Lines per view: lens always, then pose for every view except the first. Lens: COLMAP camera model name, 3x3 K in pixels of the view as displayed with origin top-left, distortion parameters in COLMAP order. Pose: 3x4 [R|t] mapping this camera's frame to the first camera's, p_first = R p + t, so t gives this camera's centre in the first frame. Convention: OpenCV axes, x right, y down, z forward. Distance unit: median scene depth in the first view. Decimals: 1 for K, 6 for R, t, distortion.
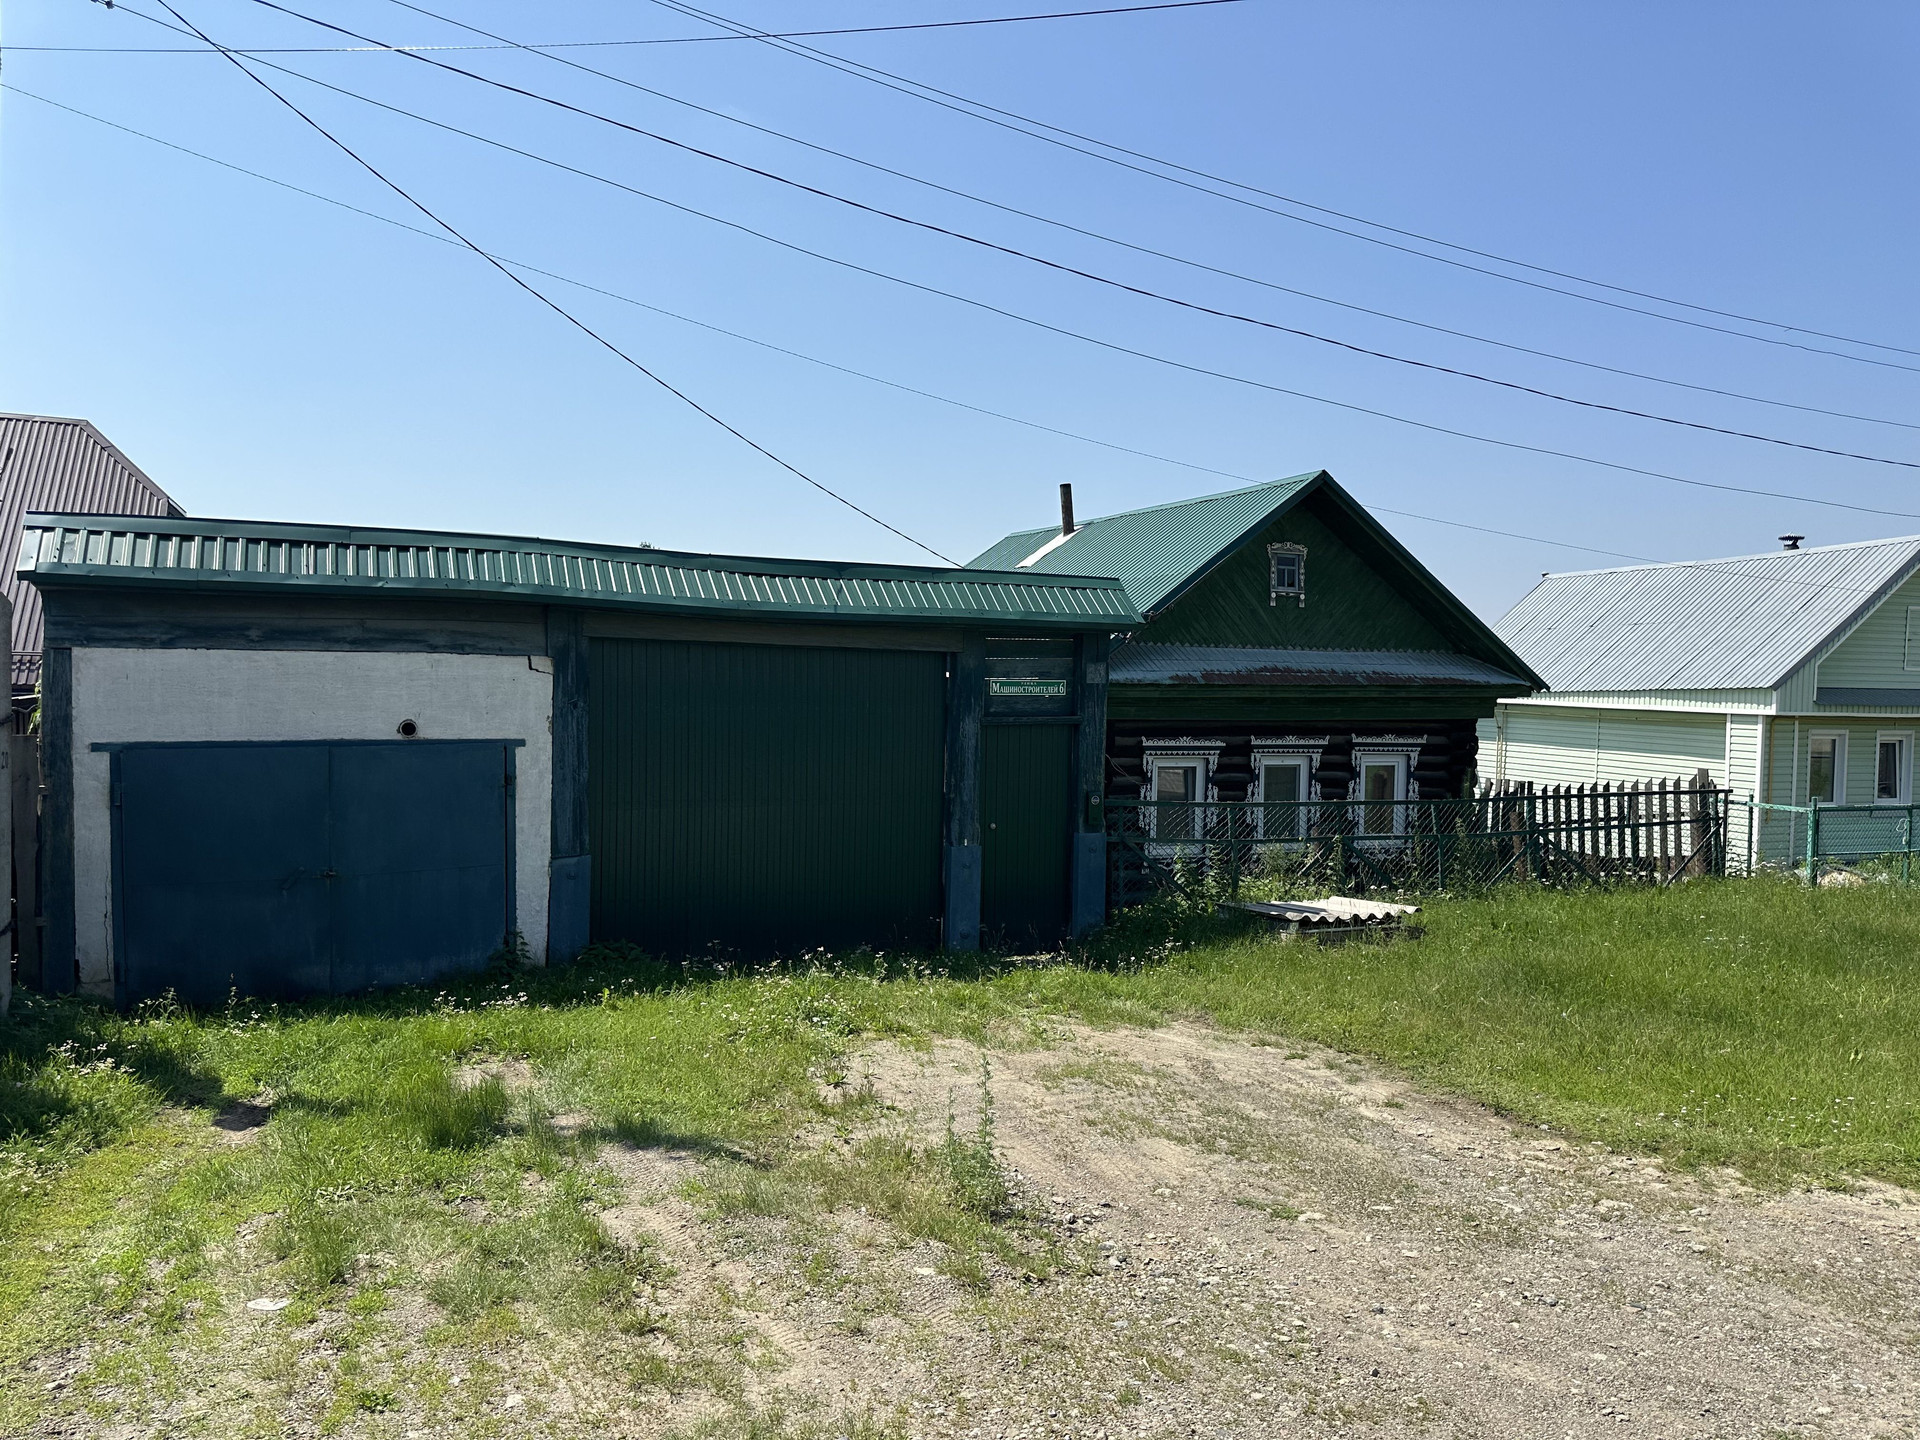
lens RADIAL K [[1317.2, 0, 959.6], [0, 1317.2, 717.8], [0, 0, 1]] dist [0.001797, -0.001481]
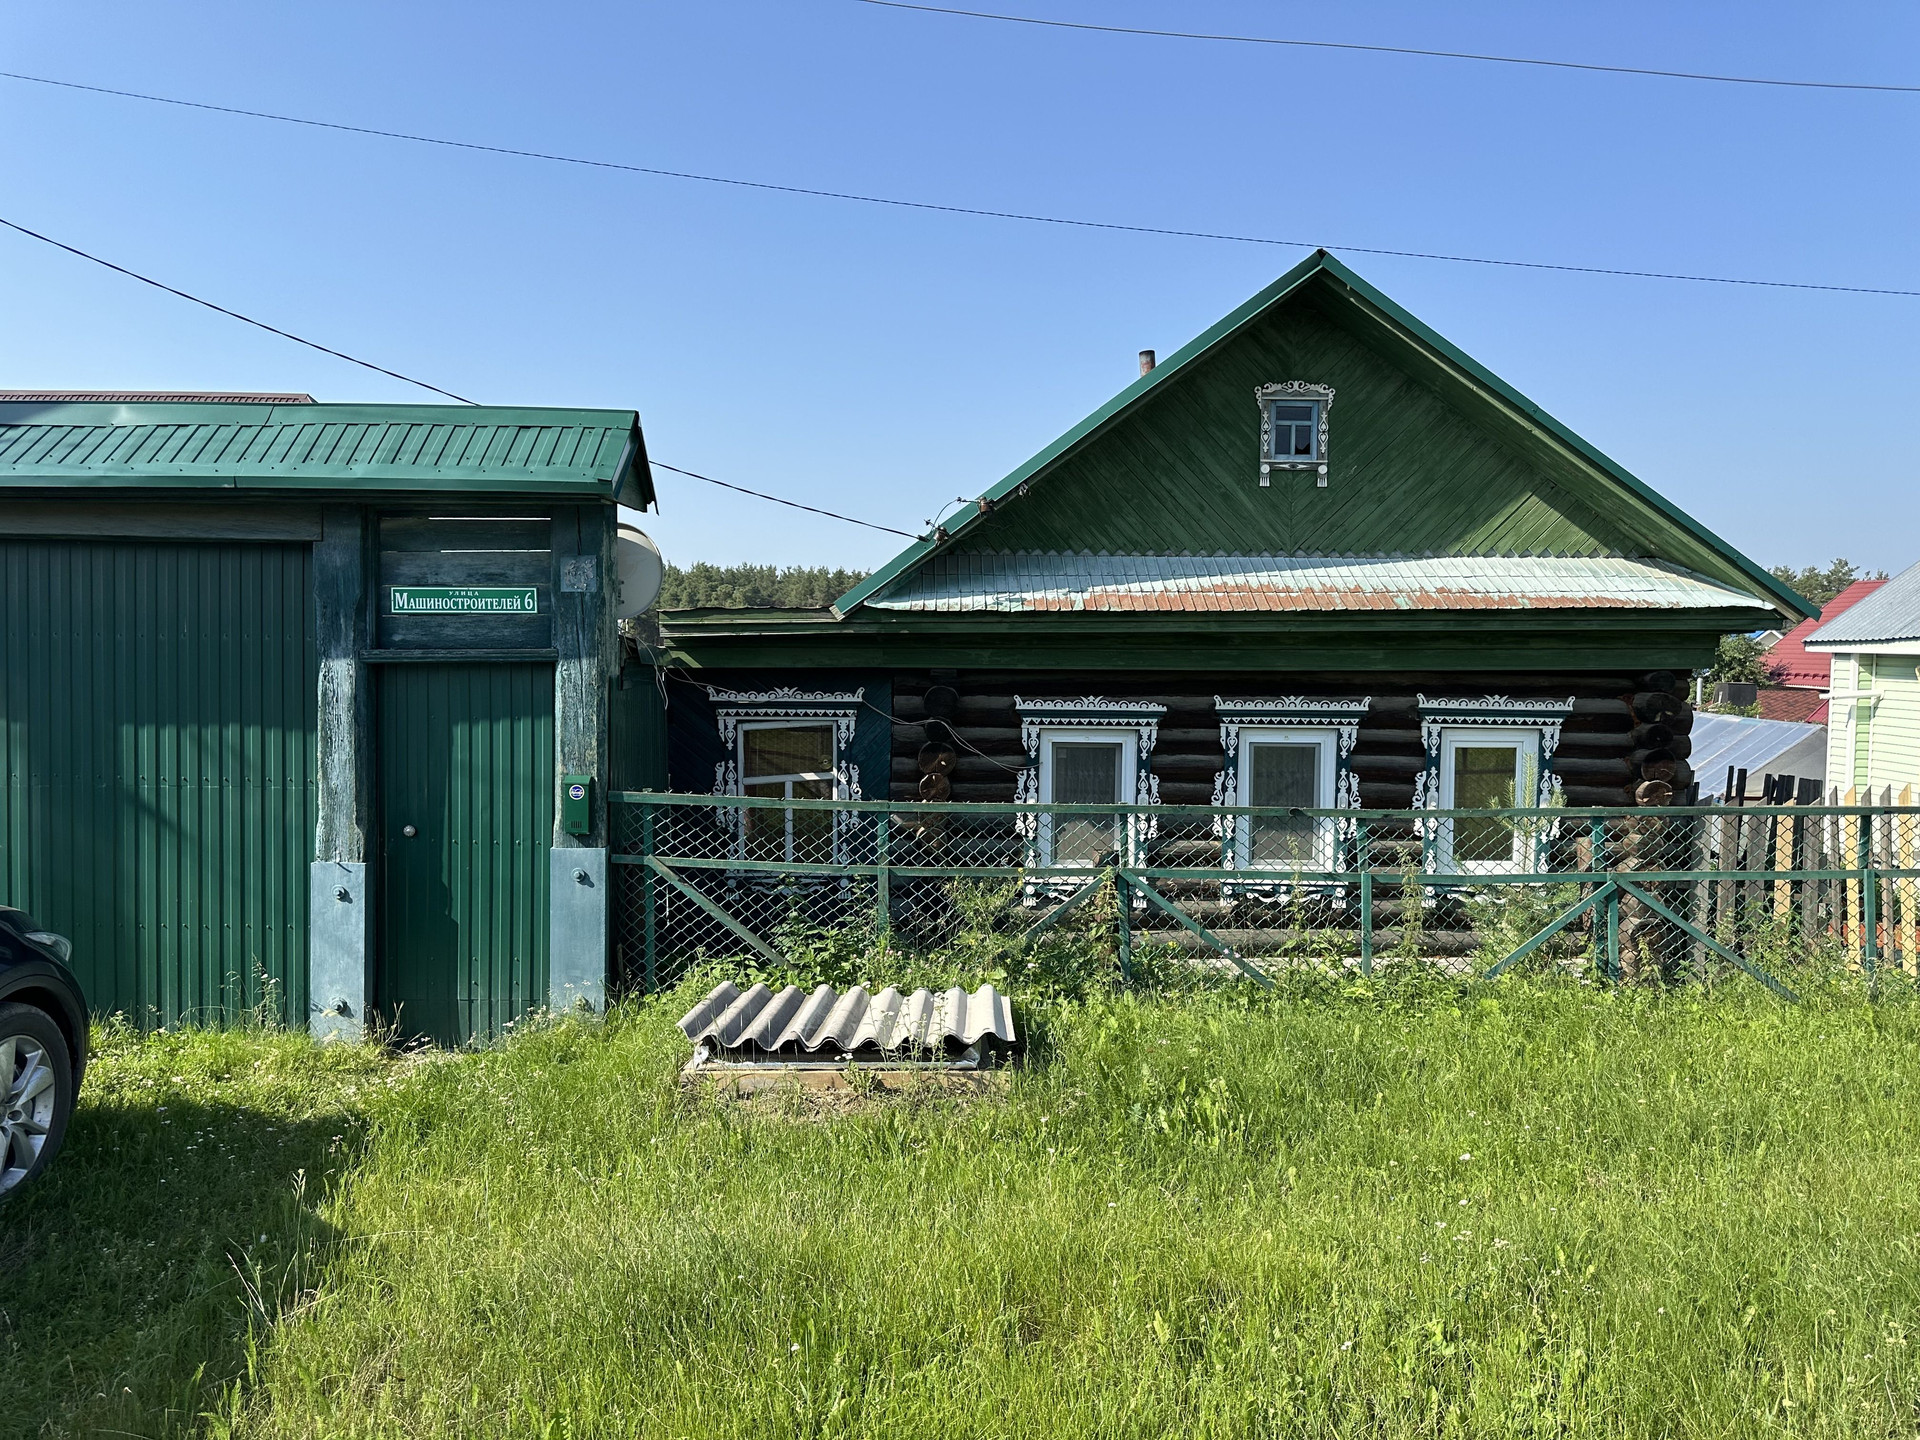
lens RADIAL K [[1317.2, 0, 960.0], [0, 1317.2, 728.5], [0, 0, 1]] dist [0.001797, -0.001481]
pose [[0.927280, 0.012151, -0.374172, 0.336620], [-0.002518, 0.999653, 0.026222, 0.012981], [0.374361, -0.023373, 0.926989, 0.368613]]
